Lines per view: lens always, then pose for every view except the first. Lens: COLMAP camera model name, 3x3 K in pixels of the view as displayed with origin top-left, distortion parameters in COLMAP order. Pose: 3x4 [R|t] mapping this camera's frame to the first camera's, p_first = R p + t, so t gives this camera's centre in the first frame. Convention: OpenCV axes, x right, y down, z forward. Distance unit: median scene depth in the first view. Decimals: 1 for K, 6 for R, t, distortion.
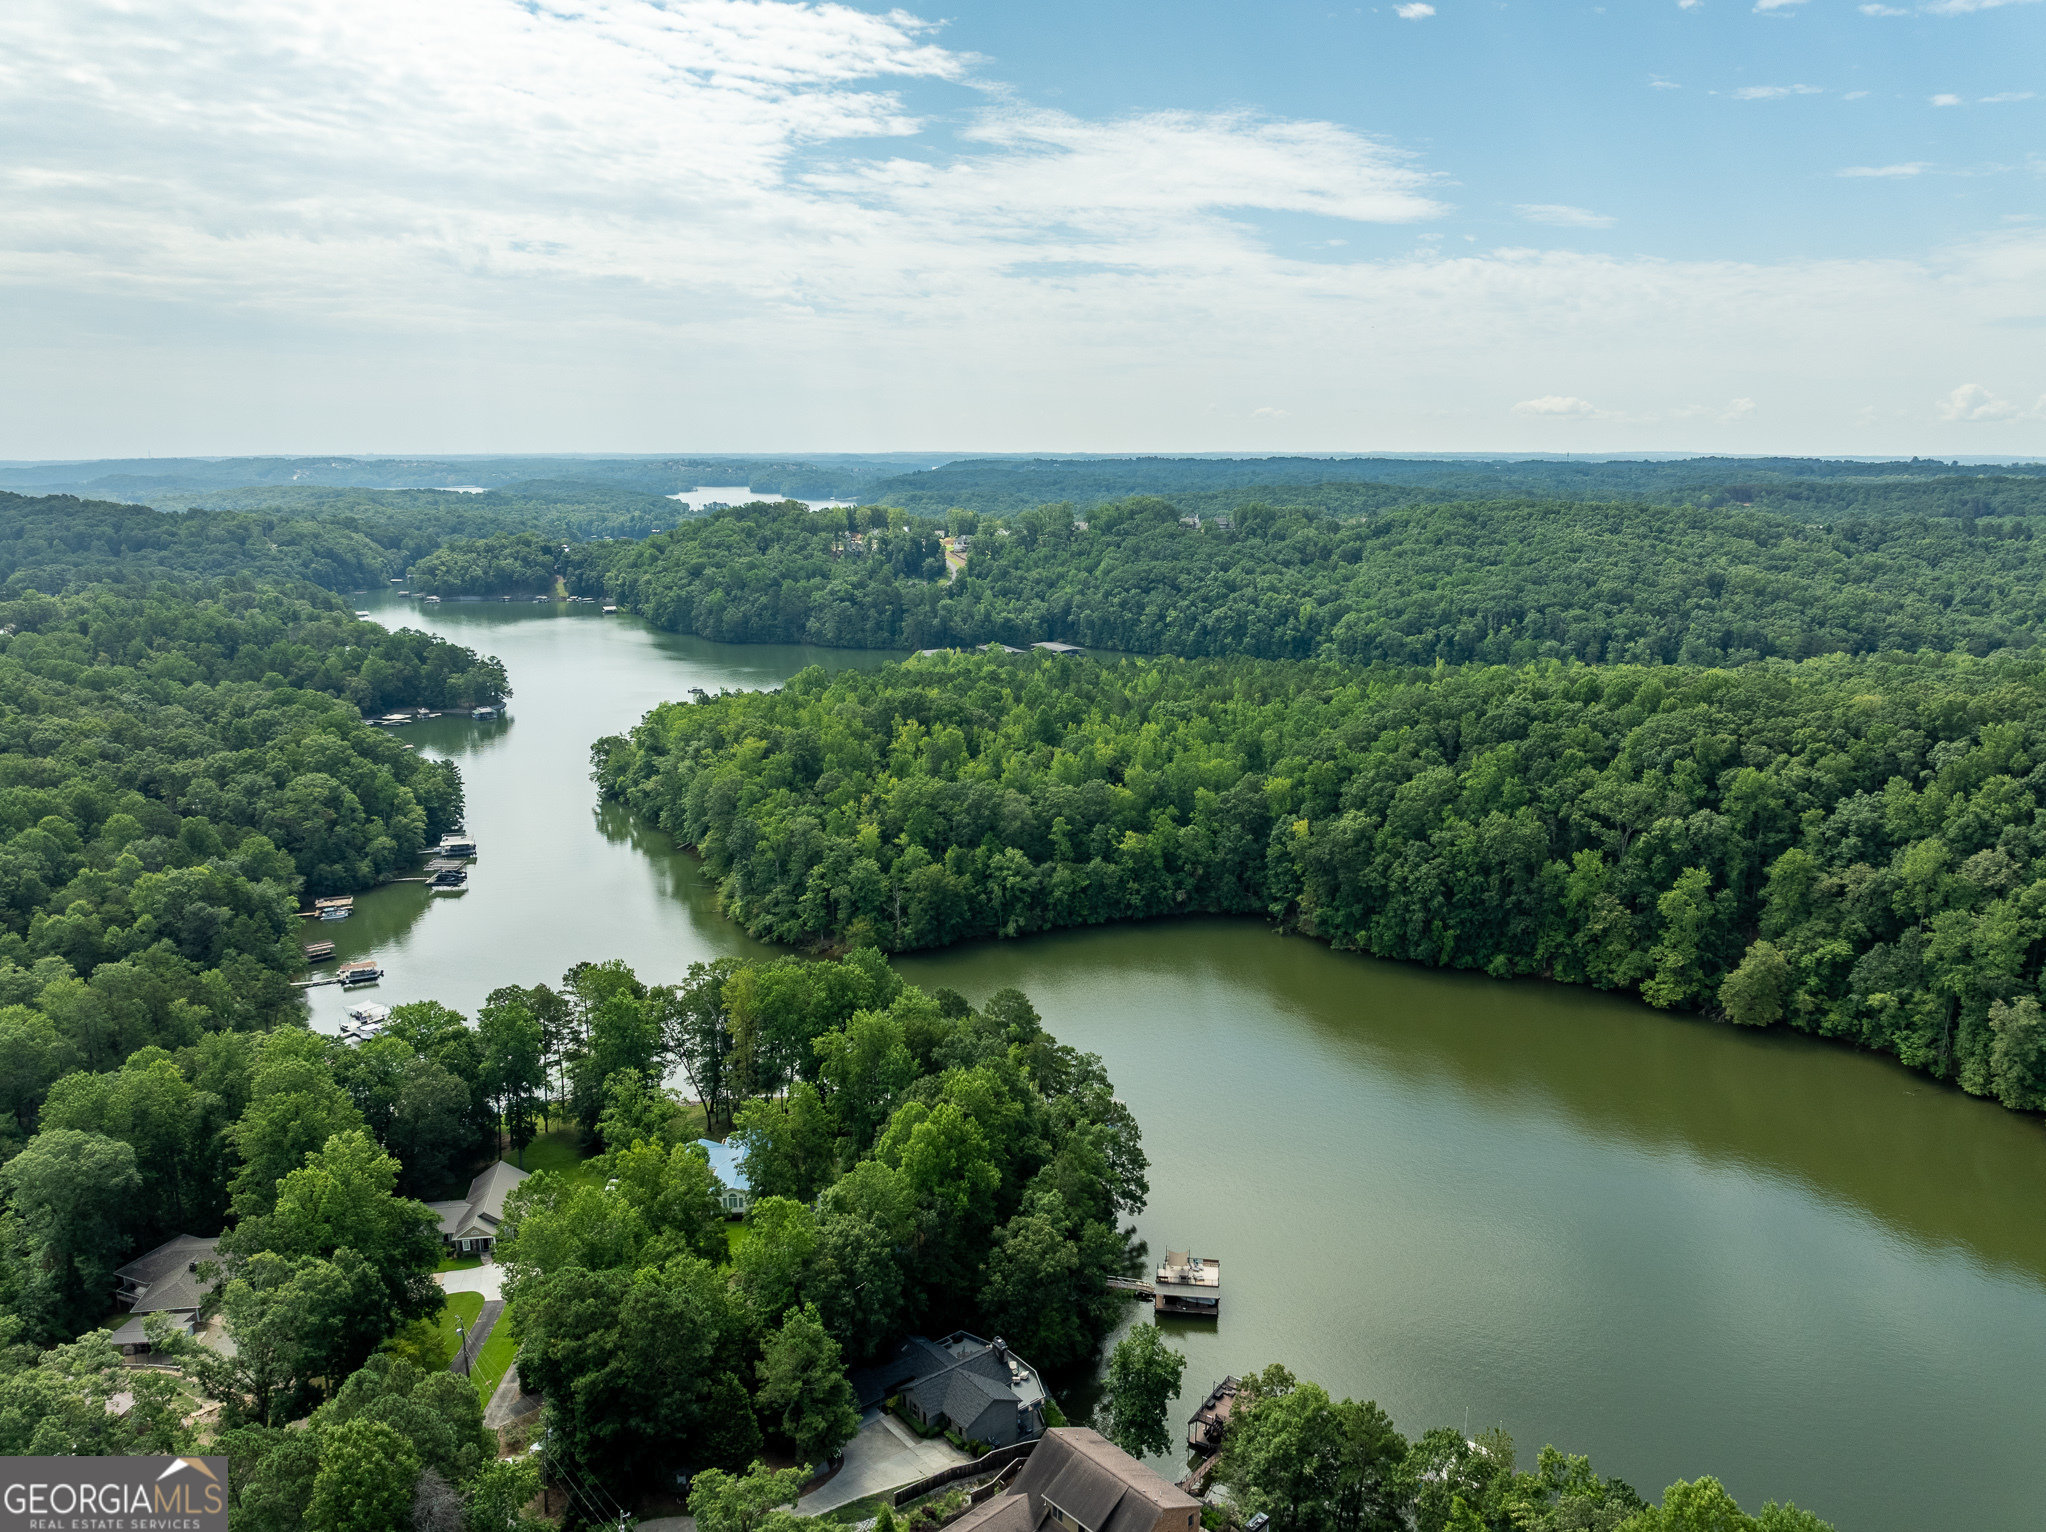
lens RADIAL K [[1452.1, 0, 1023.0], [0, 1452.1, 766.0], [0, 0, 1]] dist [-0.079939, 0.044215]
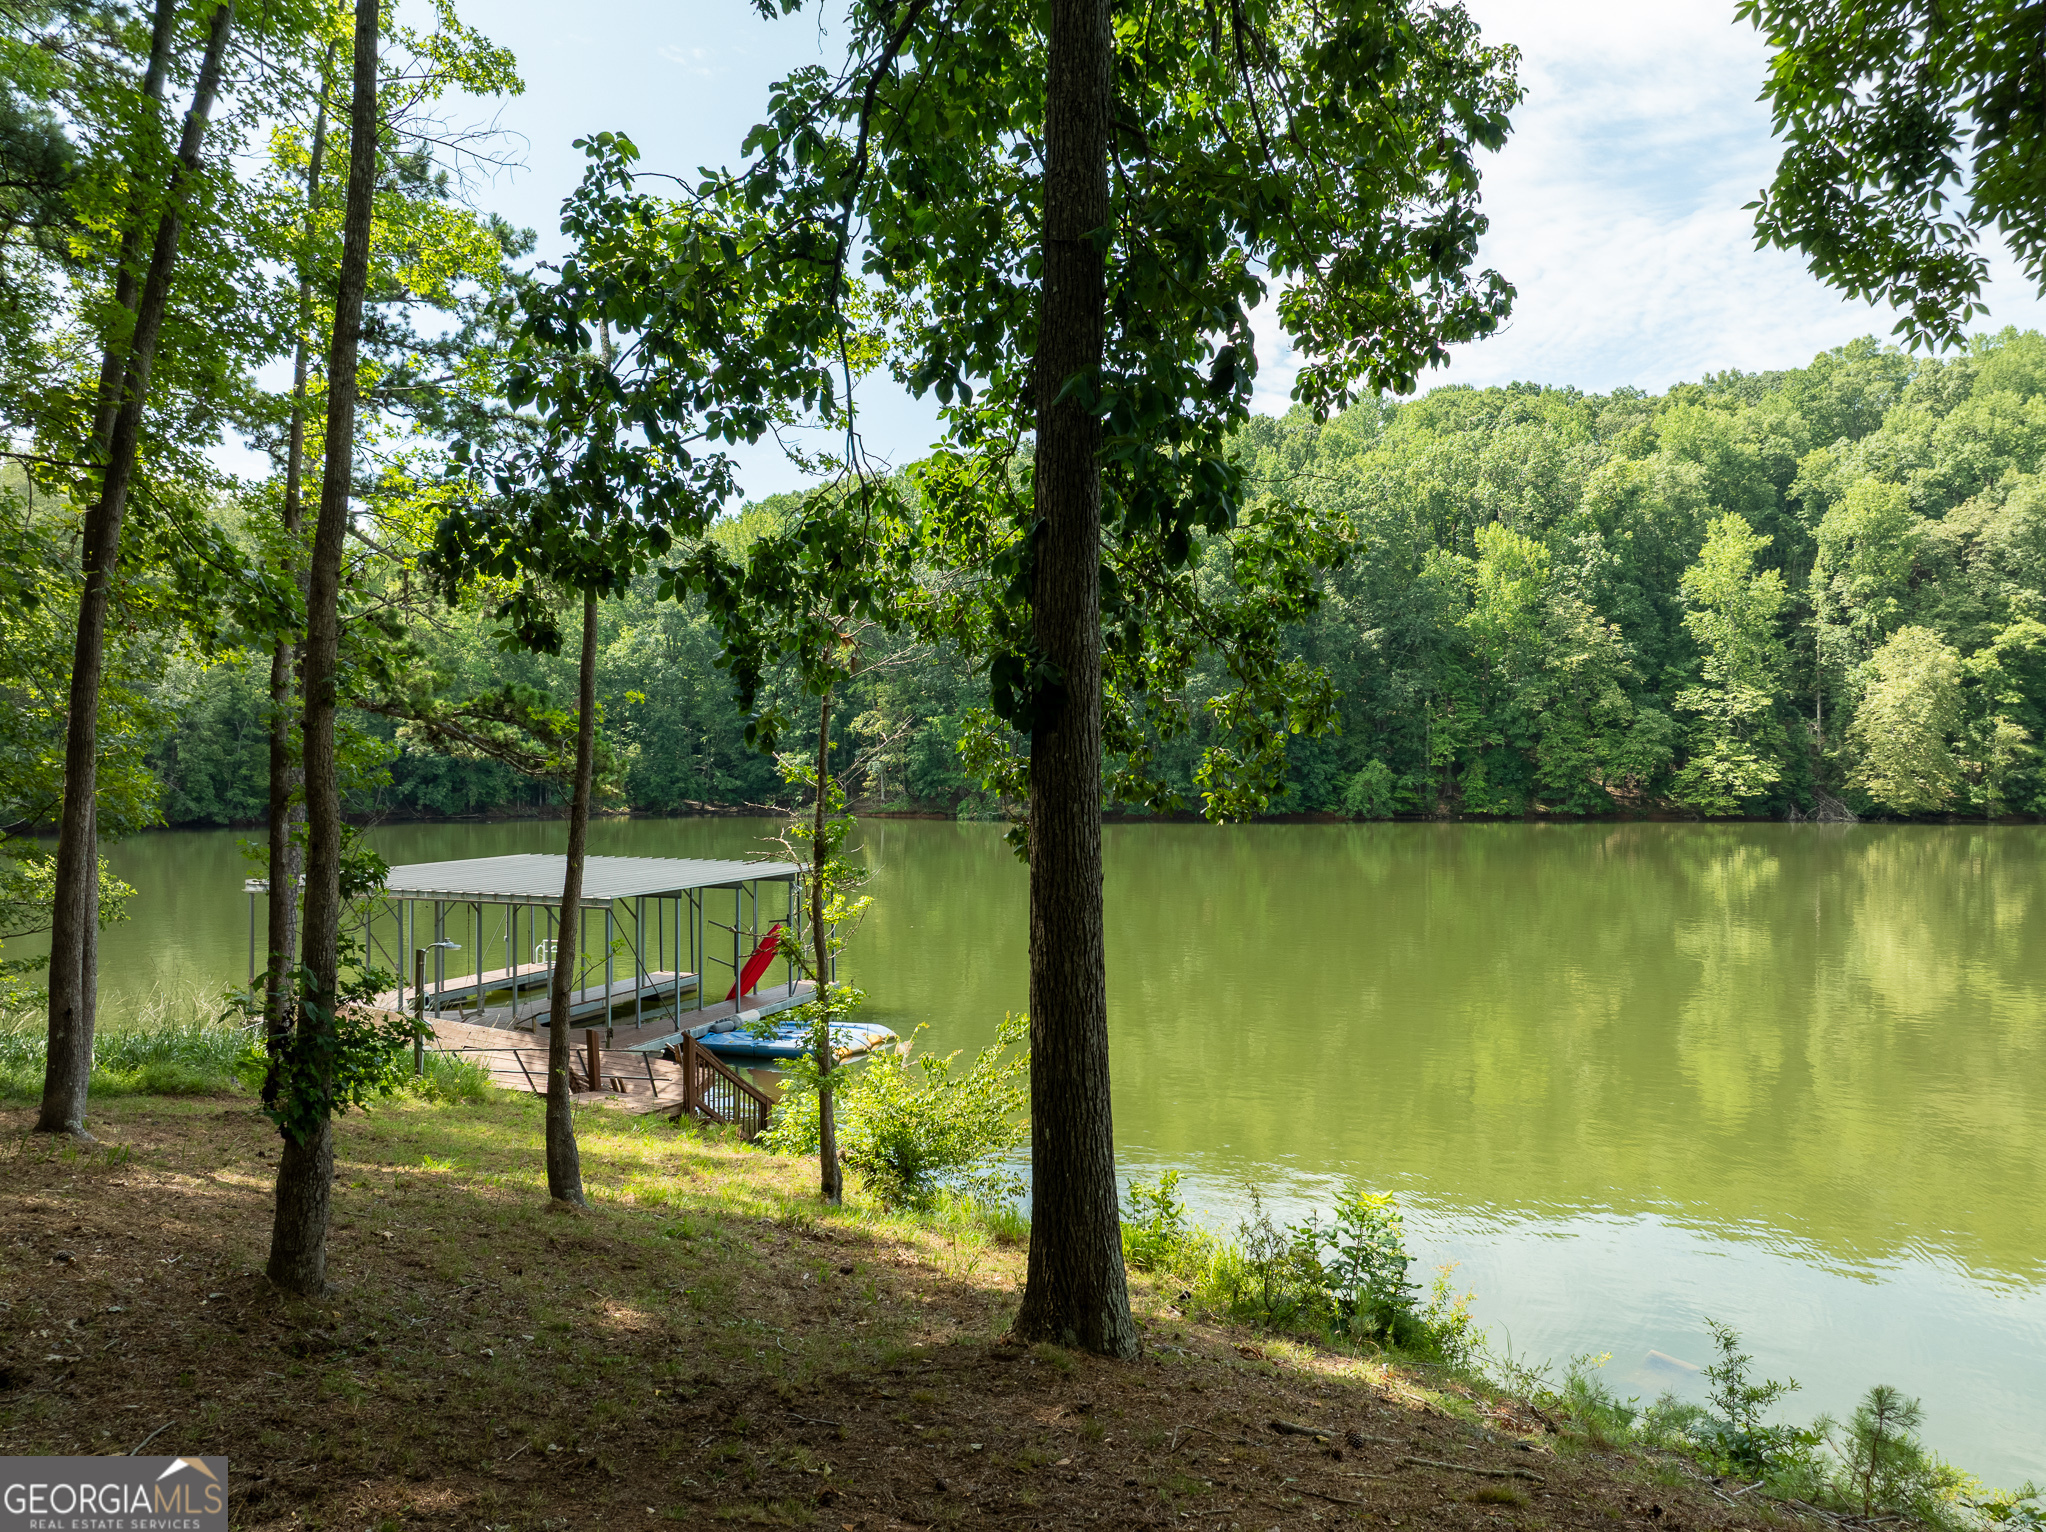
lens RADIAL K [[1409.0, 0, 1023.0], [0, 1409.0, 766.0], [0, 0, 1]] dist [-0.029708, 0.002119]
pose [[0.830621, -0.002523, 0.556833, 0.009929], [0.110993, 0.980673, -0.161123, 0.192681], [-0.545665, 0.195637, 0.814847, 0.725775]]
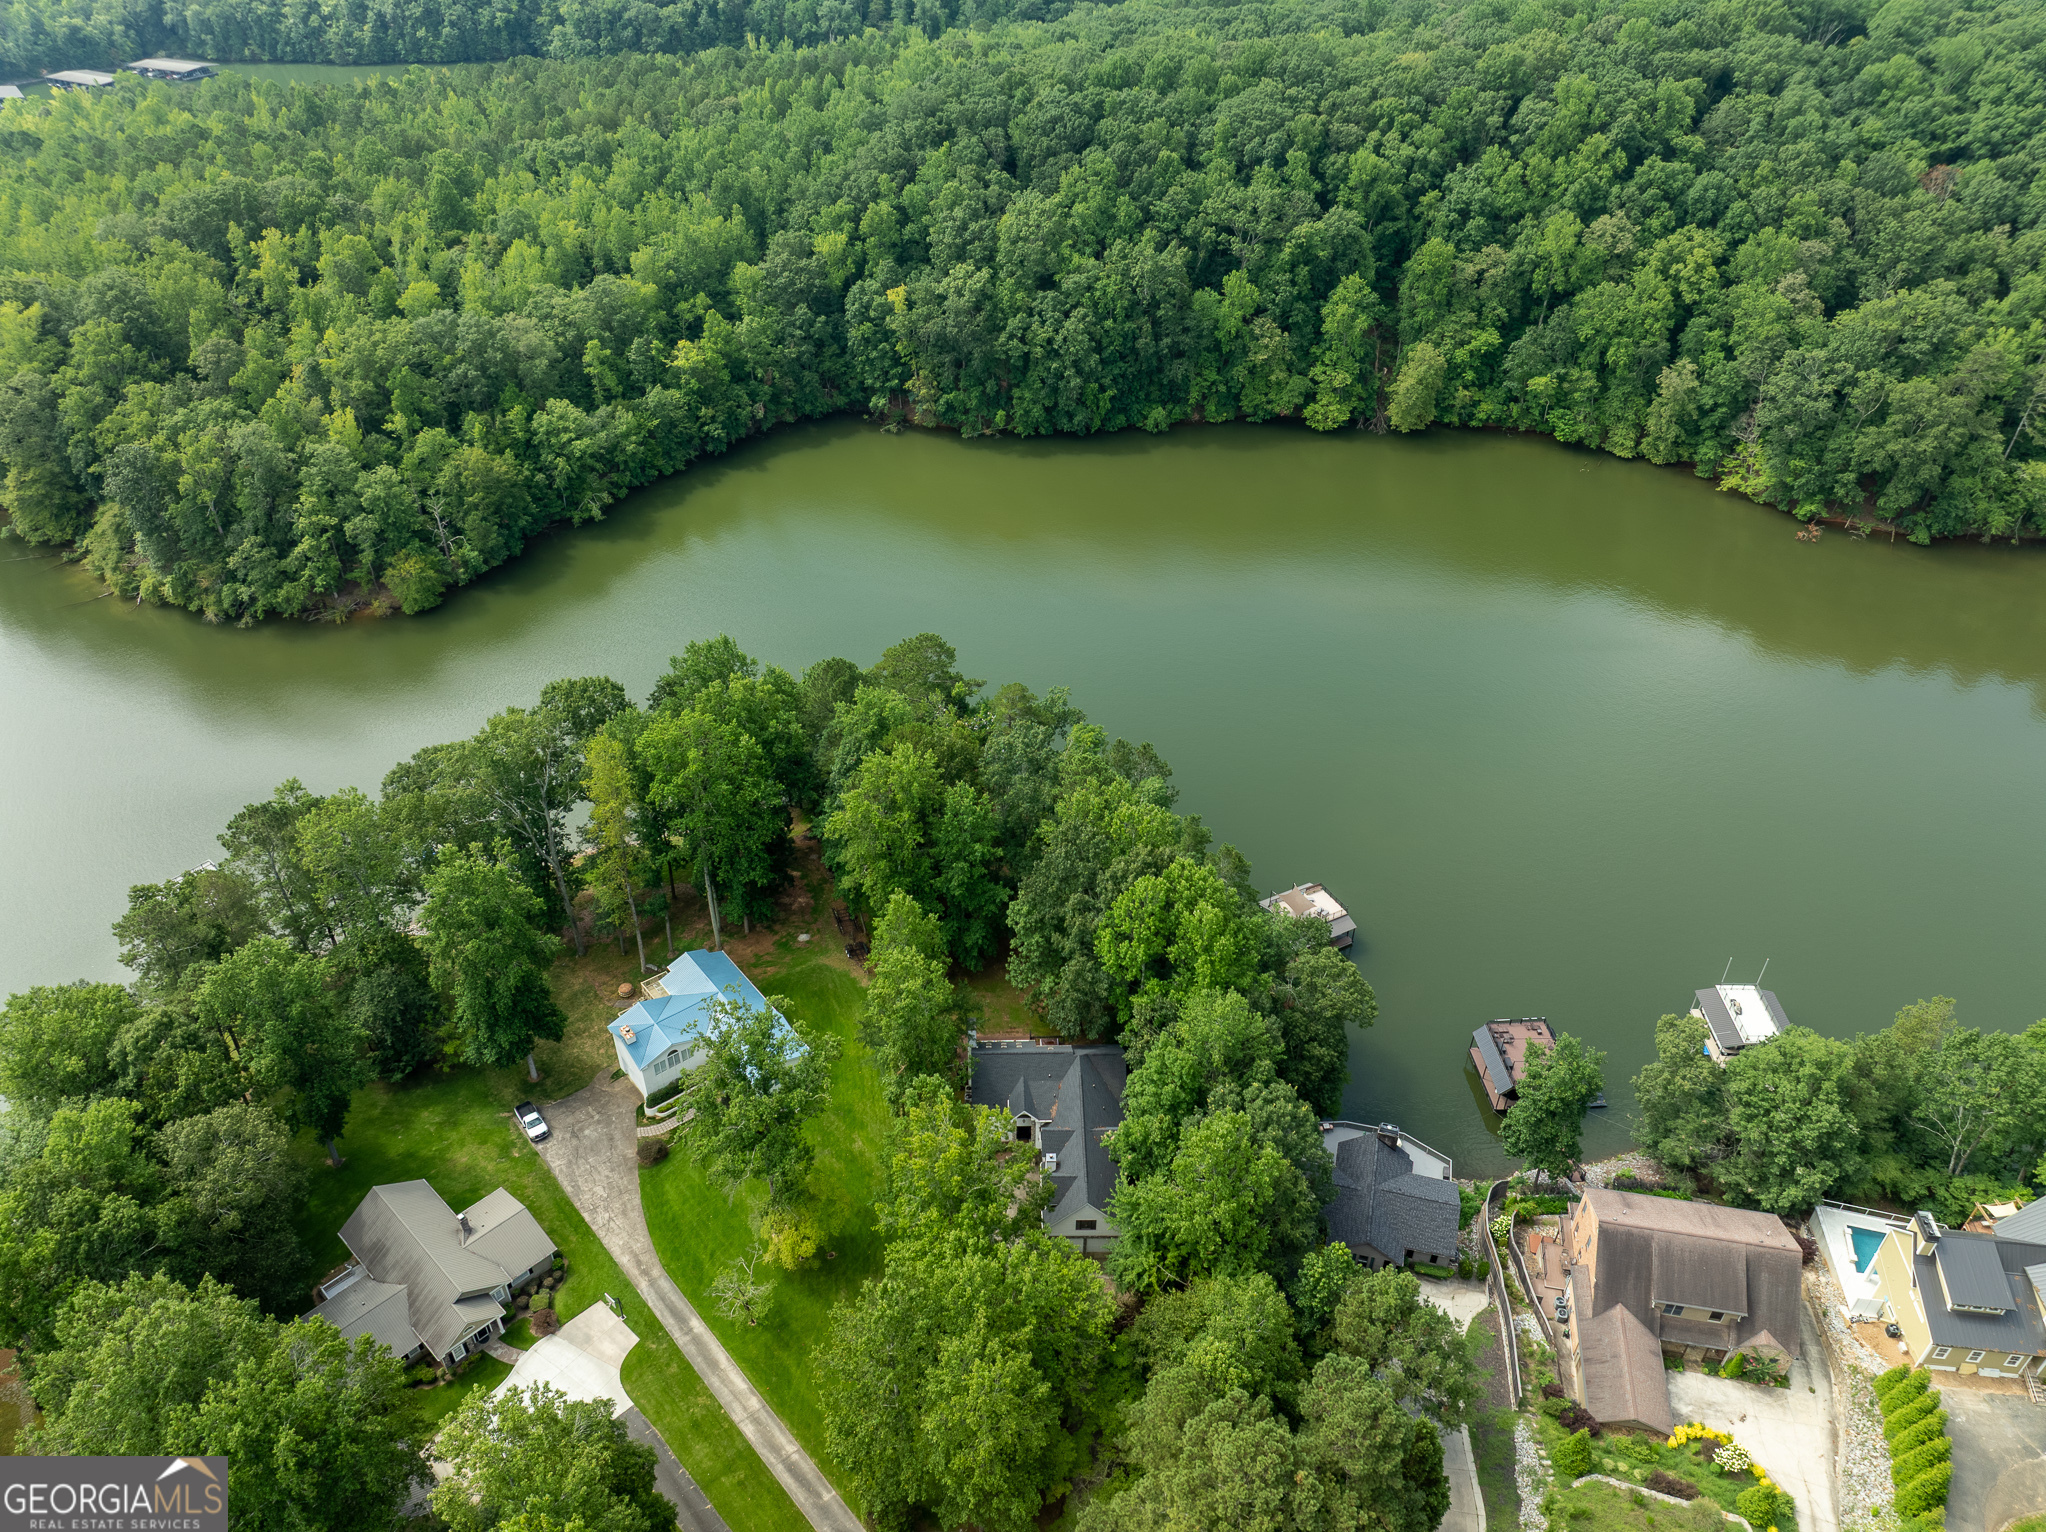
lens RADIAL K [[1434.8, 0, 1023.0], [0, 1434.8, 766.0], [0, 0, 1]] dist [-0.038091, 0.001123]
pose [[0.796329, -0.344752, 0.496997, -0.265963], [0.114089, 0.892530, 0.436319, -0.071030], [-0.594007, -0.290752, 0.750080, 0.315319]]
